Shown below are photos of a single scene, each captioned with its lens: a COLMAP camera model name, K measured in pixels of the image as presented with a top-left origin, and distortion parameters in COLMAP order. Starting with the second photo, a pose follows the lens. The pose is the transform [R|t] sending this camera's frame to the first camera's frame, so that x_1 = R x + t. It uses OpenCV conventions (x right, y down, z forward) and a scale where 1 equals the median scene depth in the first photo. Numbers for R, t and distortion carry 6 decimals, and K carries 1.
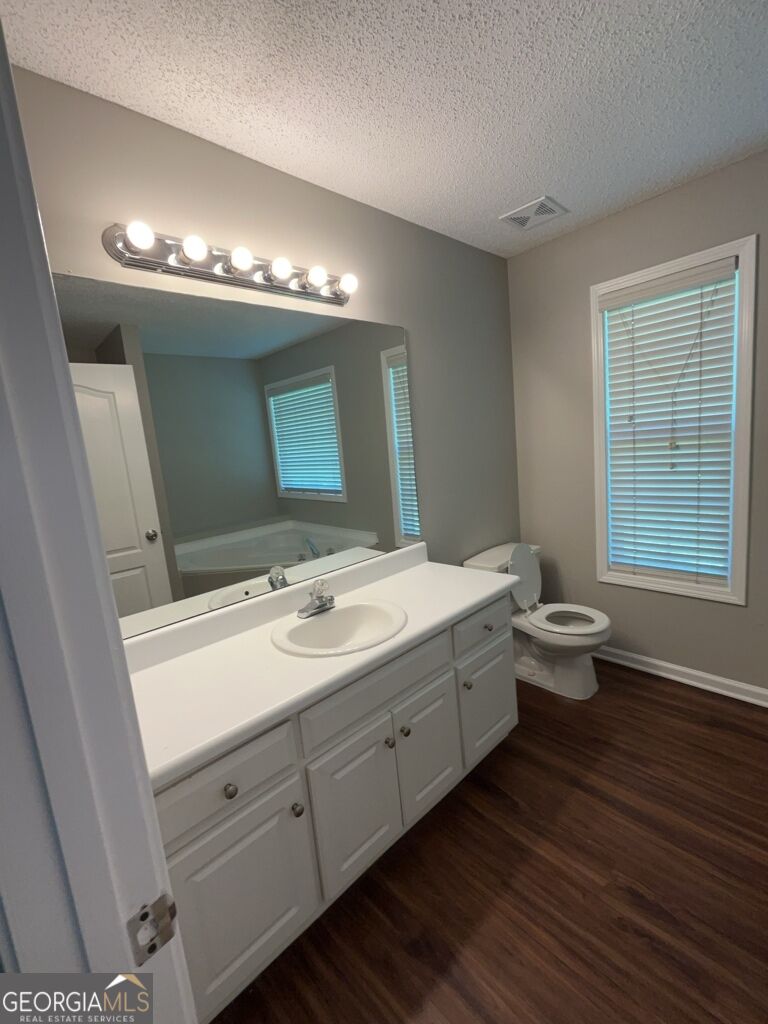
lens RADIAL K [[435.6, 0, 386.4], [0, 435.6, 507.1], [0, 0, 1]] dist [-0.000866, 0.001464]
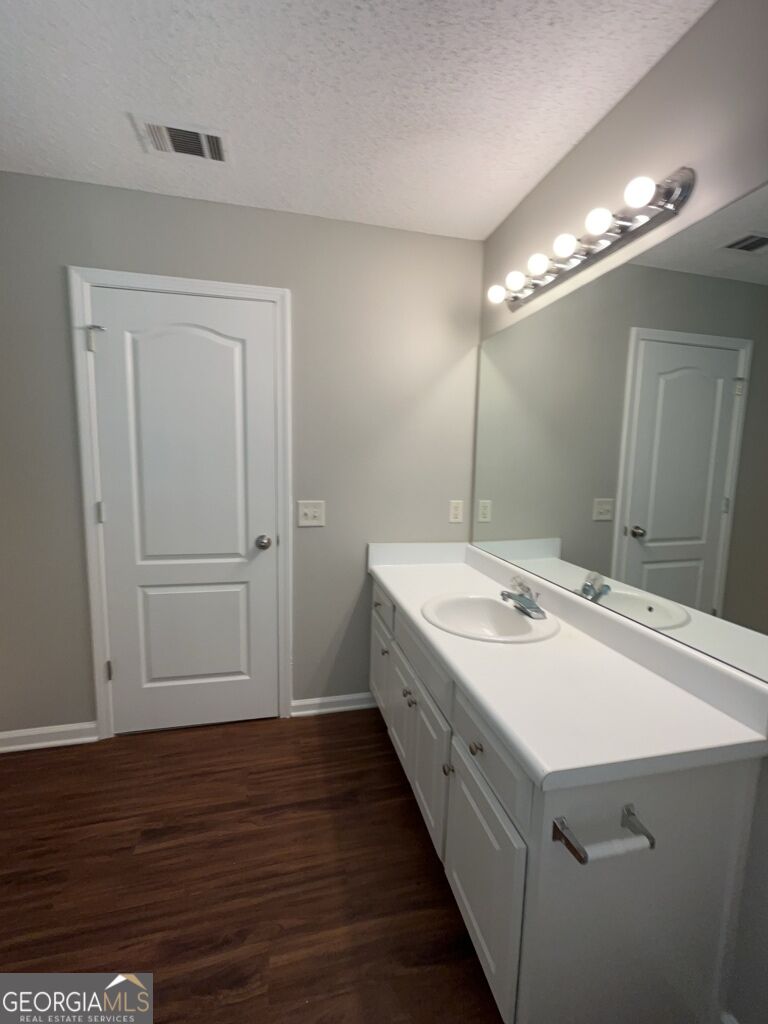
lens RADIAL K [[435.6, 0, 386.4], [0, 435.6, 507.1], [0, 0, 1]] dist [-0.000866, 0.001464]
pose [[-0.491664, 0.180691, -0.851832, 0.605698], [-0.107755, 0.958091, 0.265425, -0.158489], [0.864092, 0.222289, -0.451588, 0.876174]]
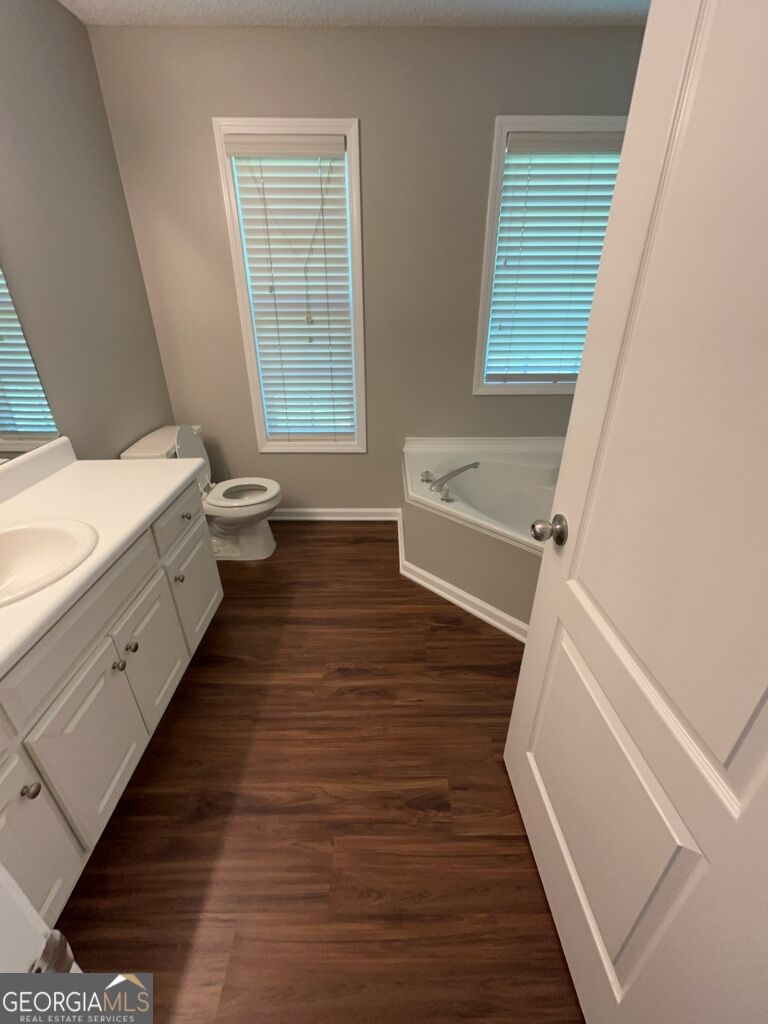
lens RADIAL K [[435.6, 0, 386.4], [0, 435.6, 507.1], [0, 0, 1]] dist [-0.000866, 0.001464]
pose [[0.676898, -0.243490, 0.694637, -0.101804], [0.046424, 0.955946, 0.289849, 0.001727], [-0.734611, -0.163950, 0.658382, 0.047203]]
